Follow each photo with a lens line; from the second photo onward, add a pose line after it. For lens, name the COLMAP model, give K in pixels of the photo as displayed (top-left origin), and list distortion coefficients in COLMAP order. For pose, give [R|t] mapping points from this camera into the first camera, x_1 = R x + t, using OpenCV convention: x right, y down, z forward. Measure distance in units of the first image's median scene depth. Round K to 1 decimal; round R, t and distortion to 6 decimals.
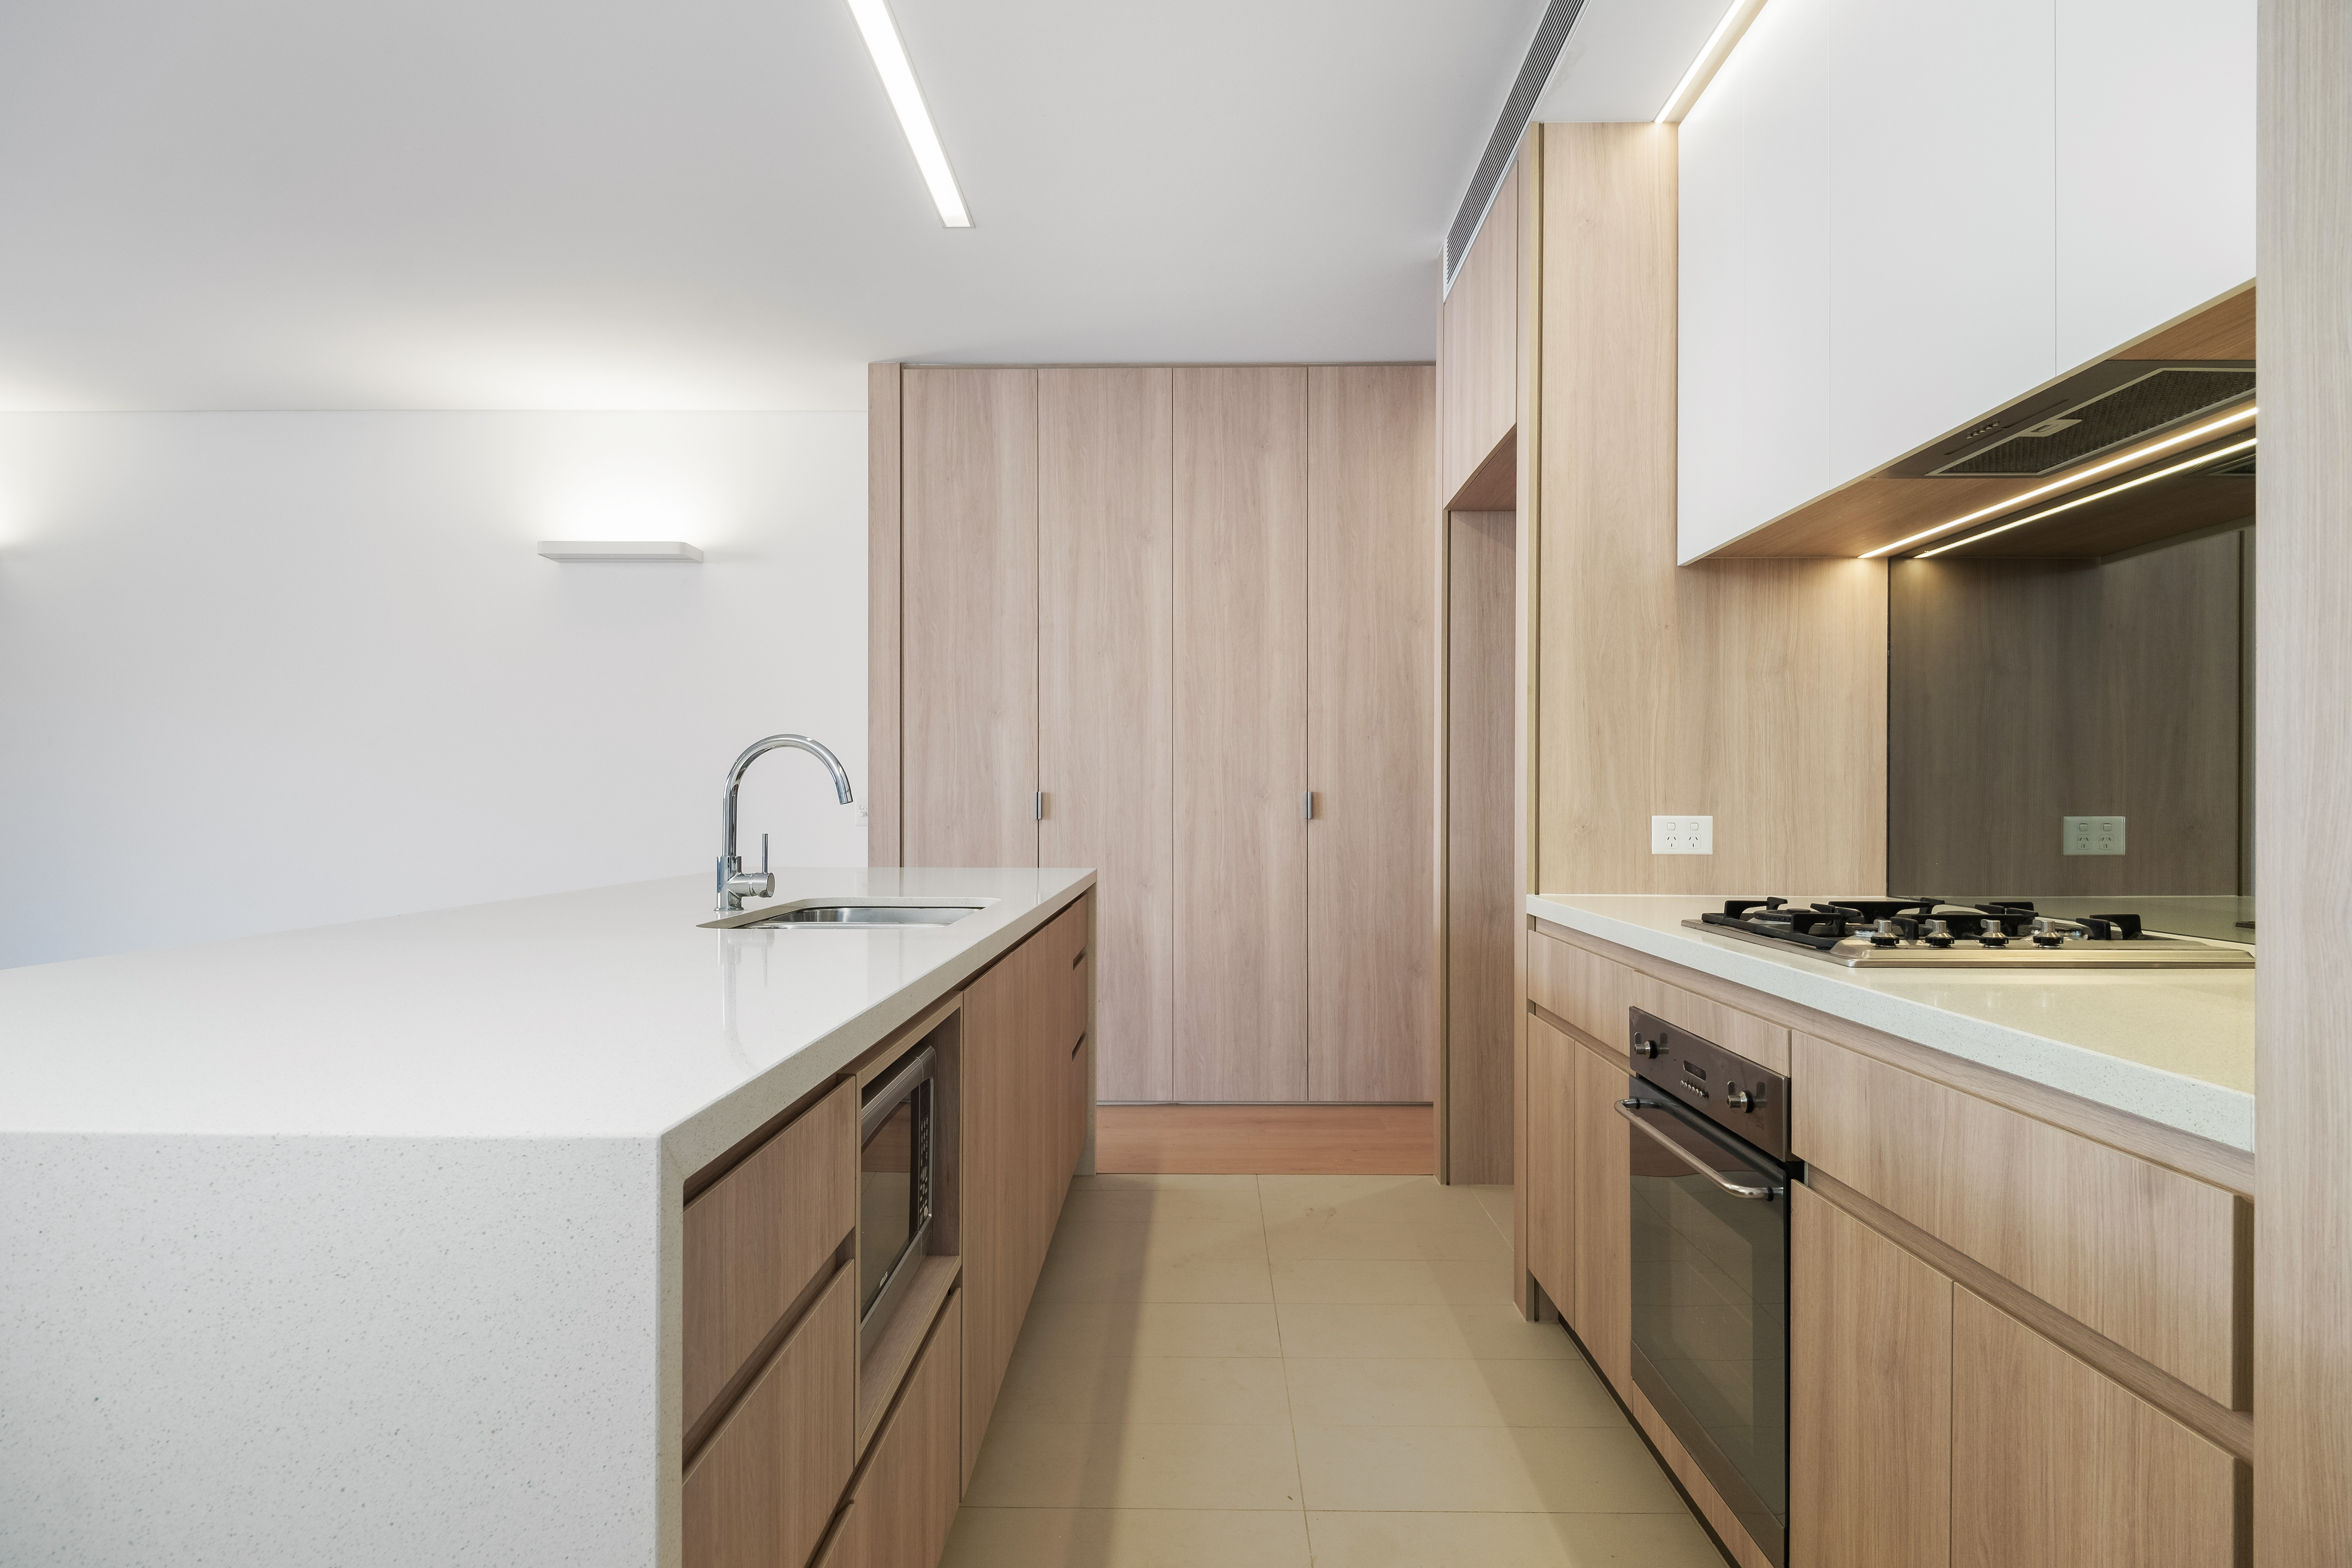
lens RADIAL K [[1423.1, 0, 1174.0], [0, 1423.1, 800.6], [0, 0, 1]] dist [0.048802, -0.001337]
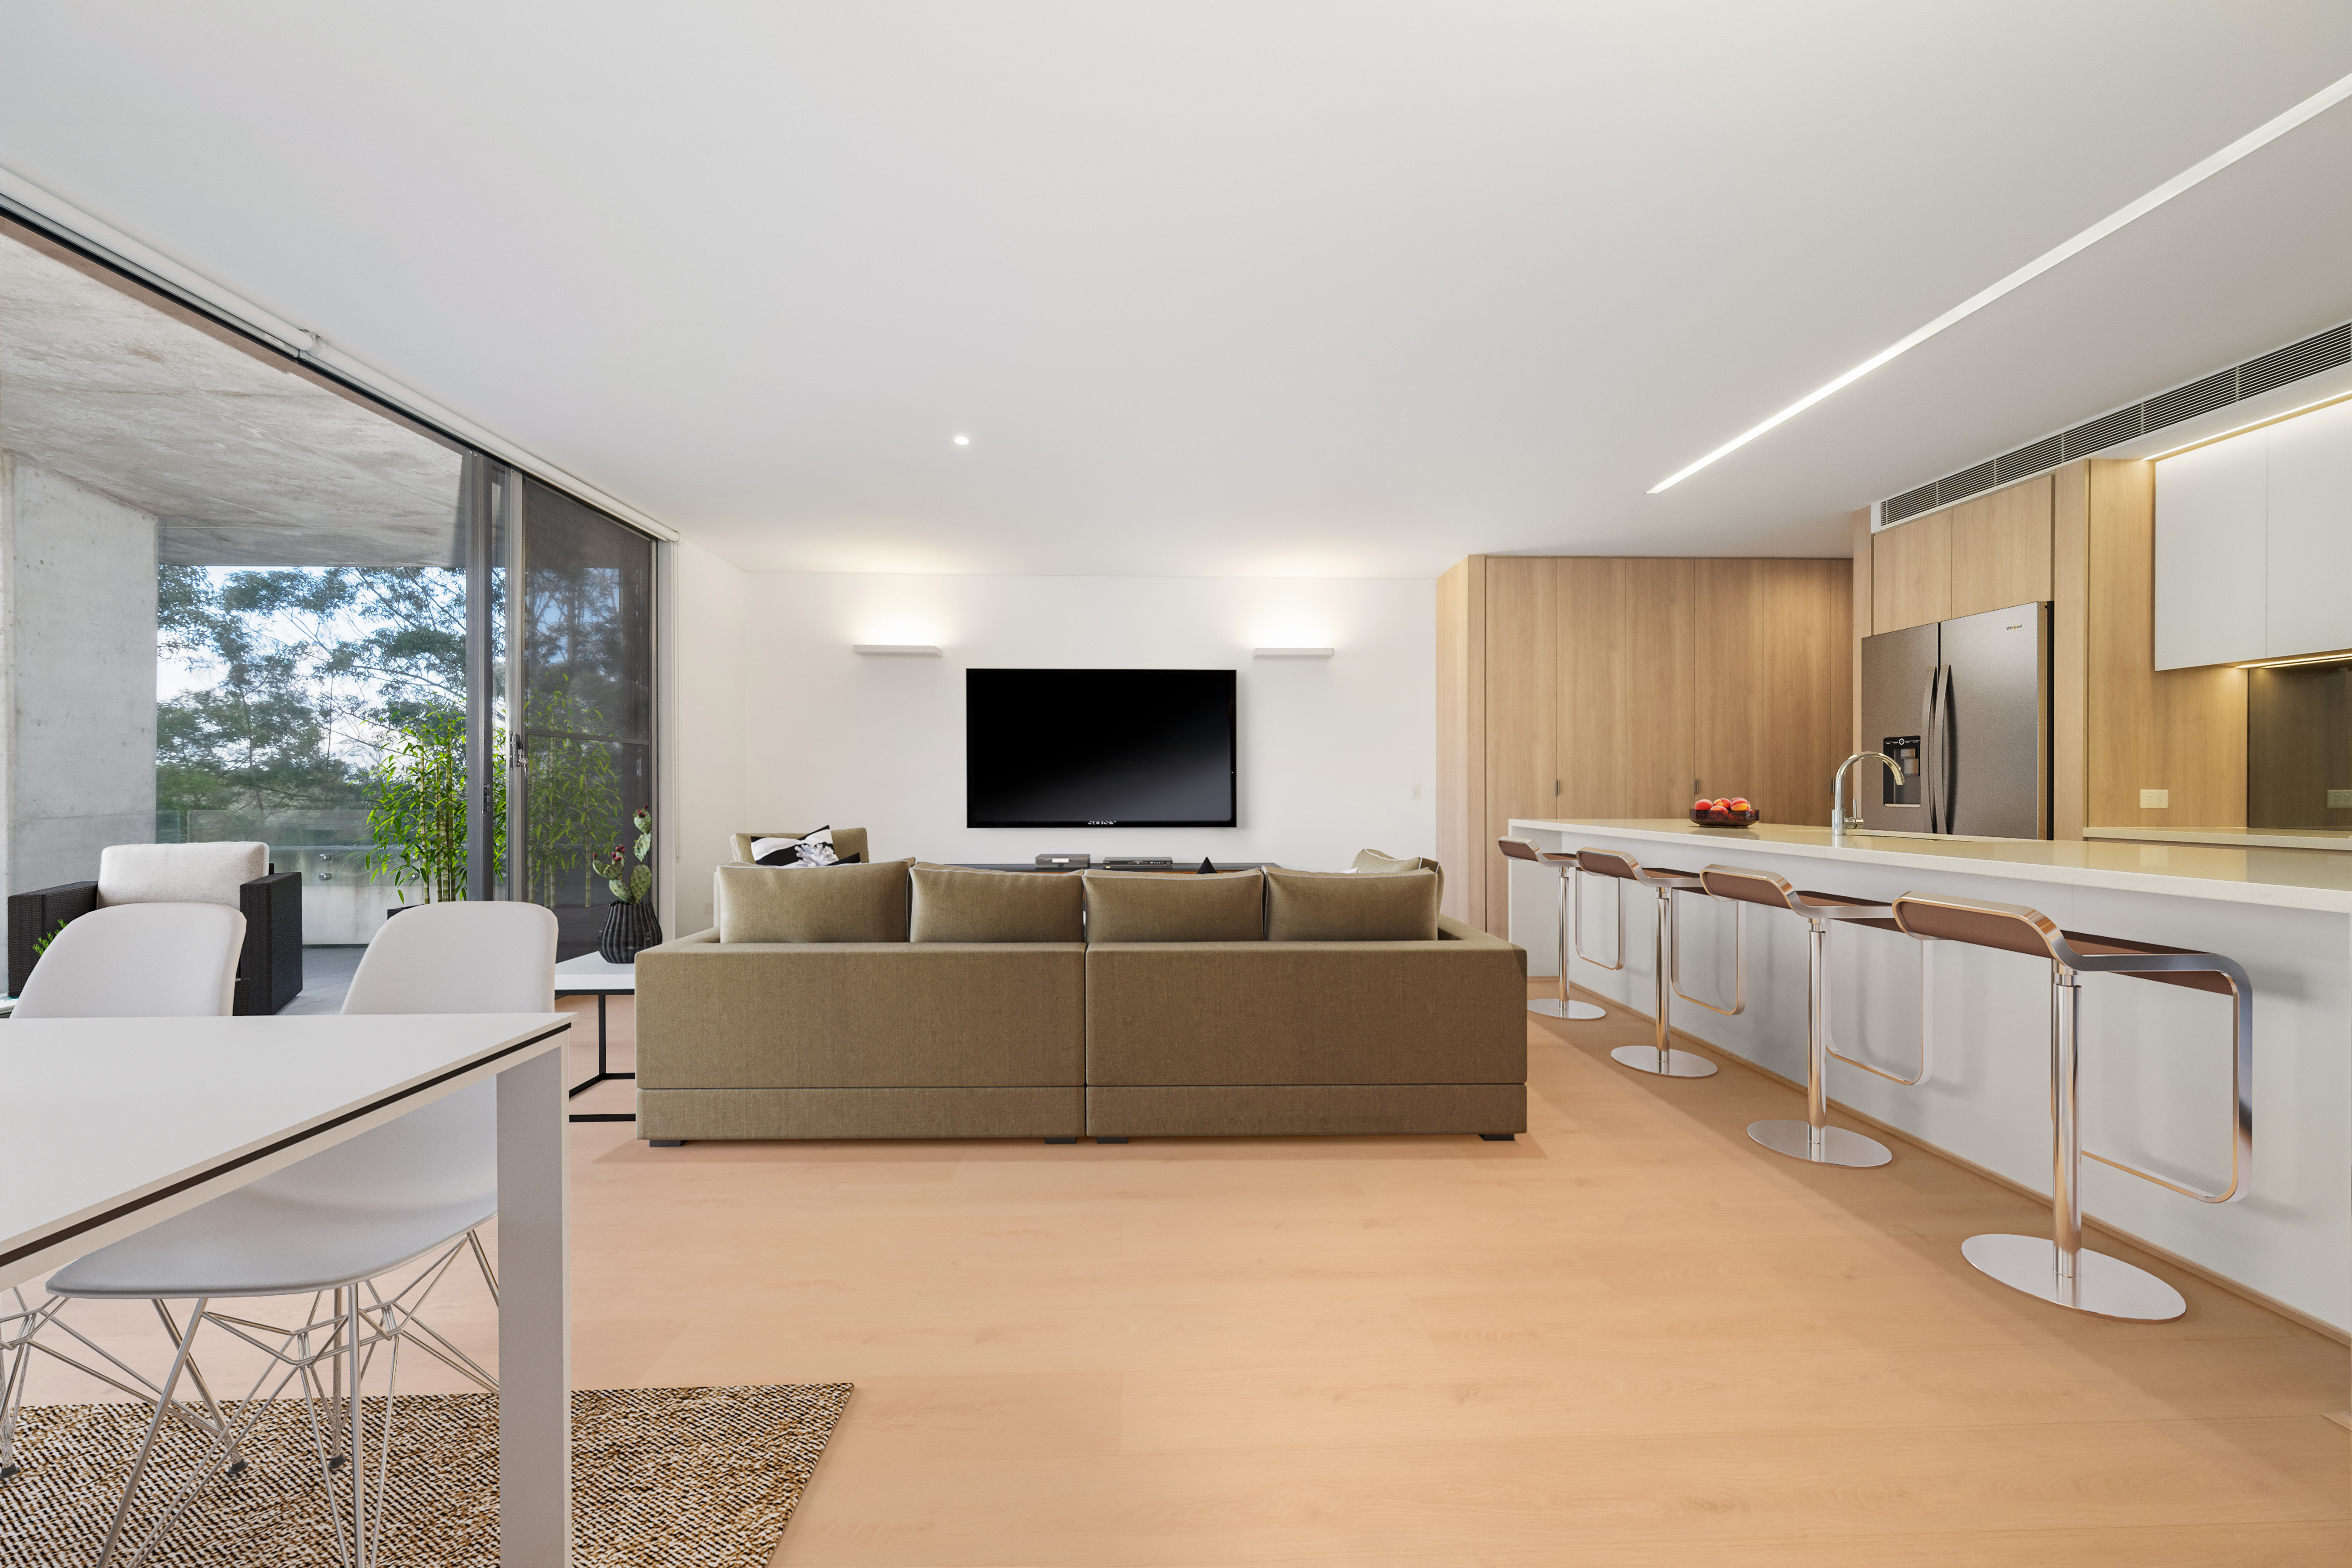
lens RADIAL K [[815.4, 0, 1181.3], [0, 815.4, 792.9], [0, 0, 1]] dist [-0.000071, 0.000564]
pose [[0.998711, -0.003680, 0.050621, -0.655532], [0.003237, 0.999956, 0.008843, 0.000020], [-0.050651, -0.008668, 0.998679, -0.067515]]
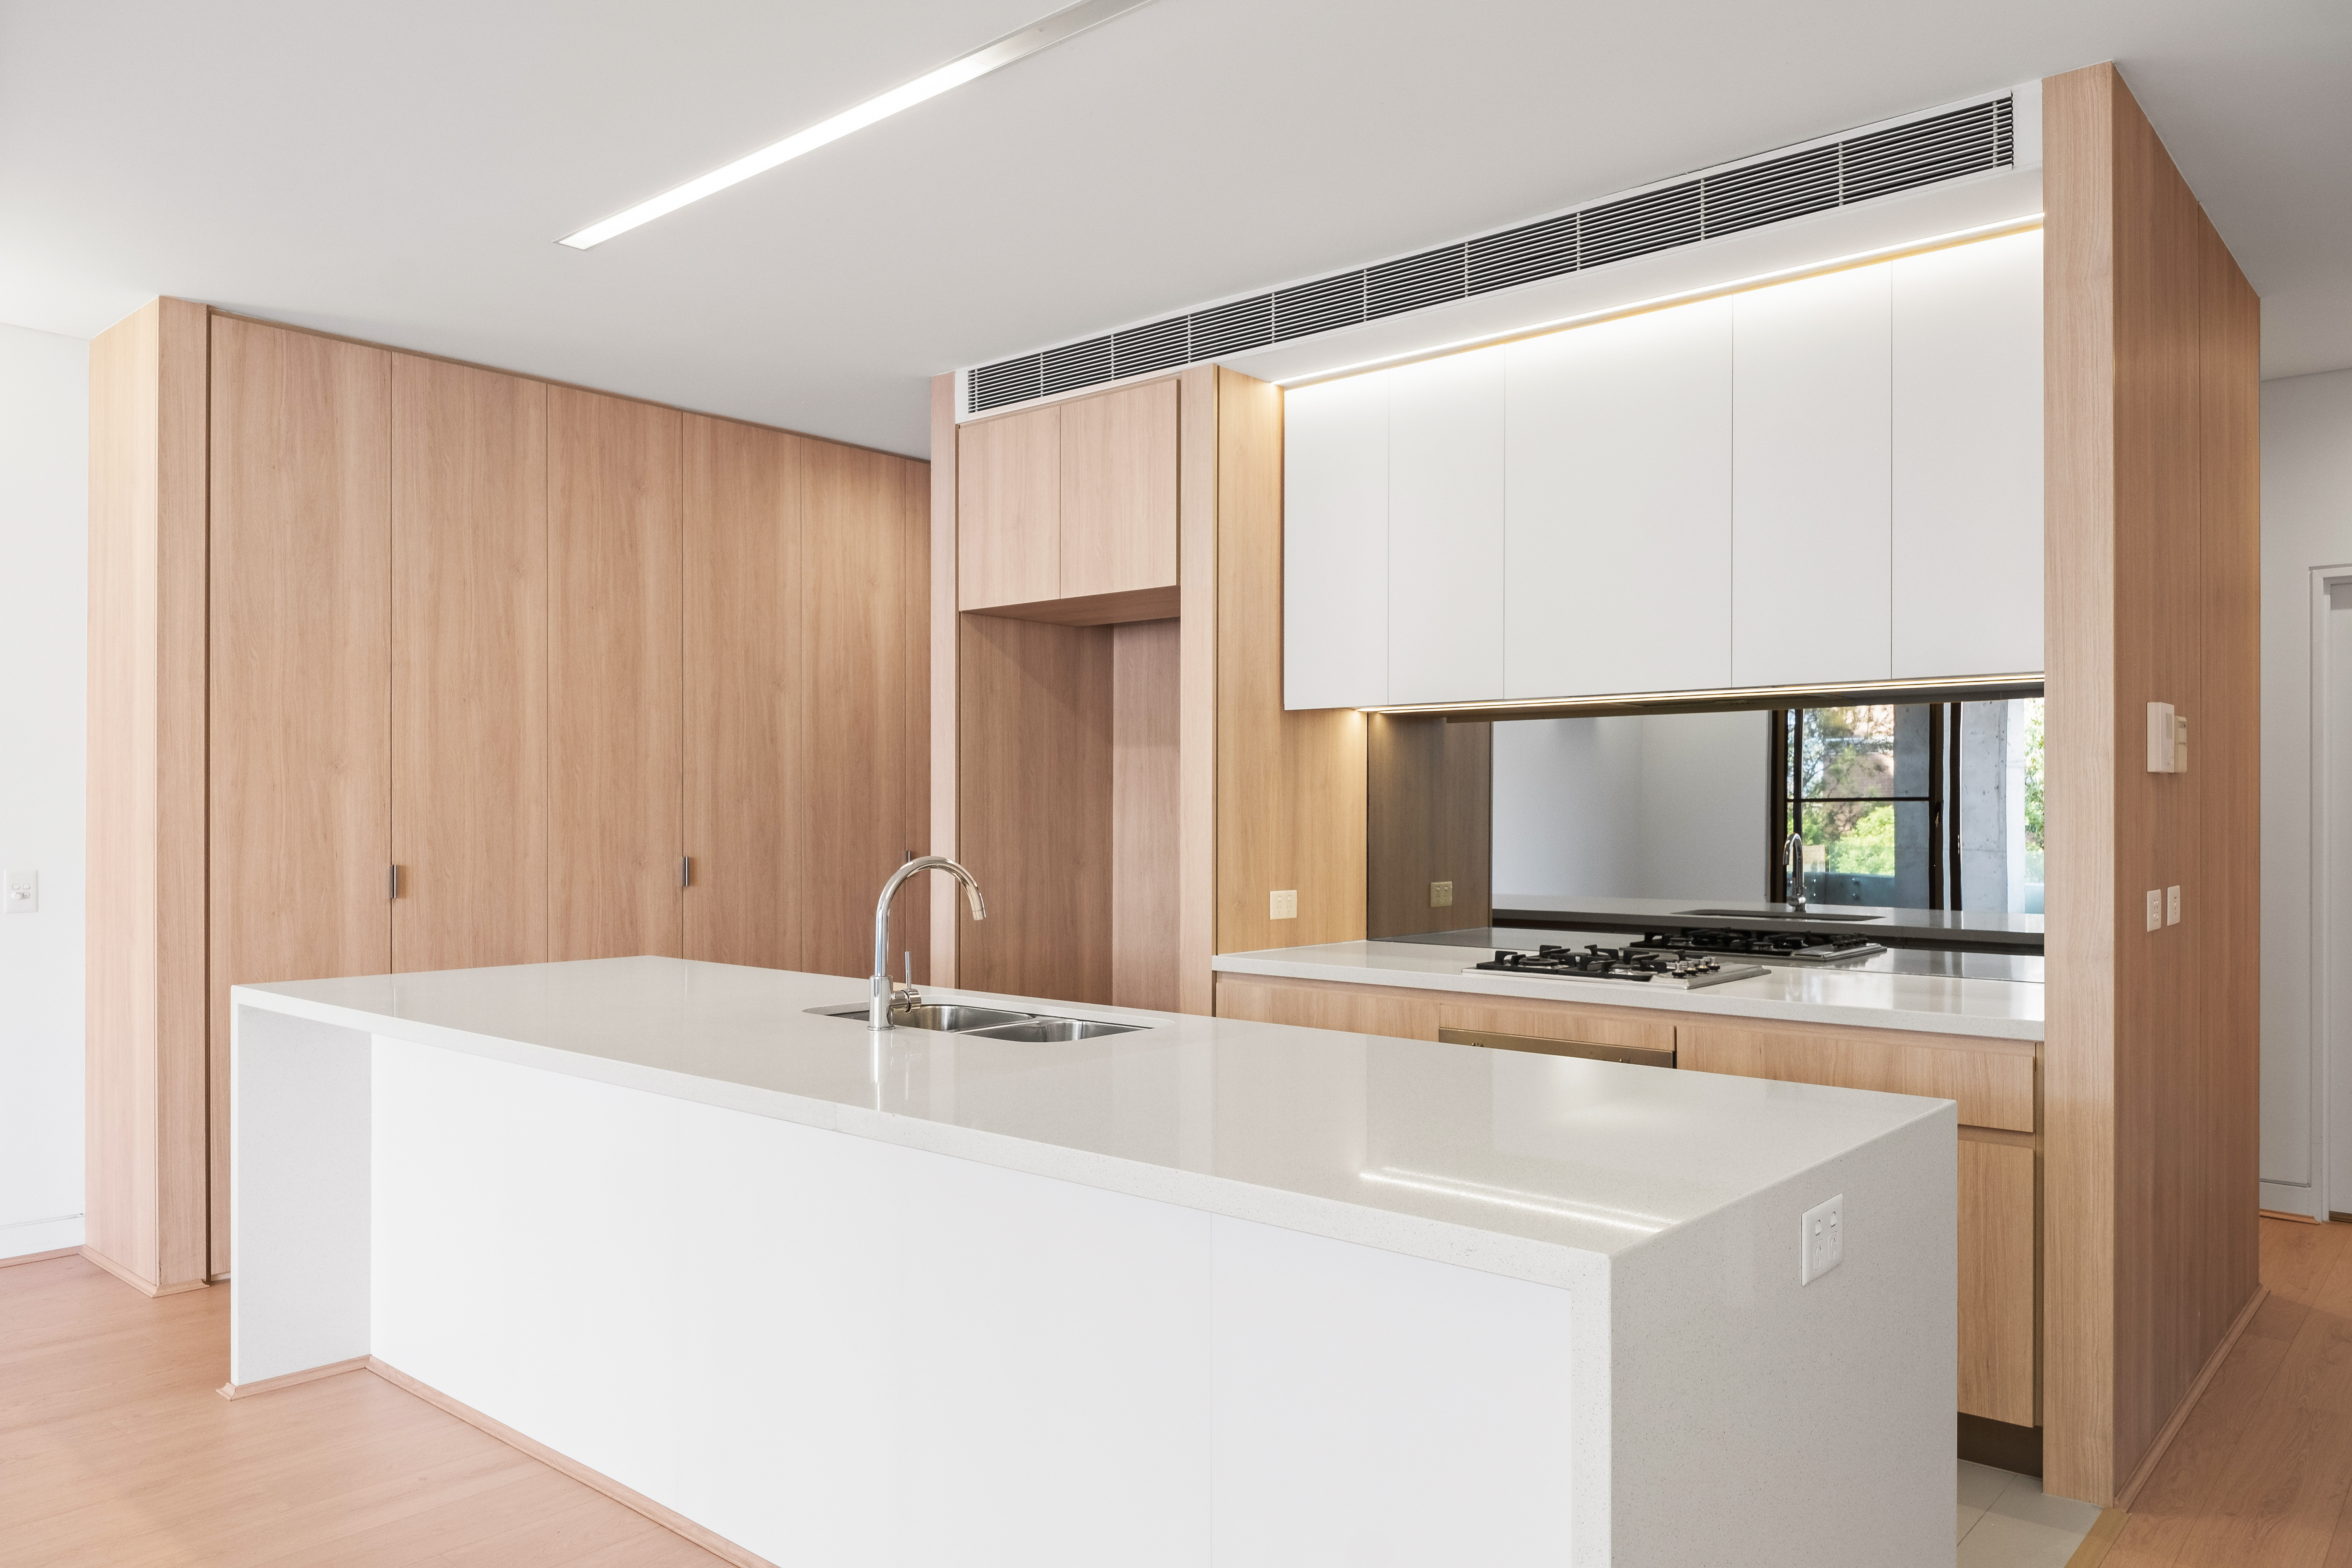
lens RADIAL K [[1622.4, 0, 1184.0], [0, 1622.4, 822.3], [0, 0, 1]] dist [-0.001986, -0.009385]
pose [[0.641943, -0.005145, 0.766735, -0.522019], [-0.002578, 0.999957, 0.008868, -0.040103], [-0.766748, -0.007669, 0.641902, 0.046934]]
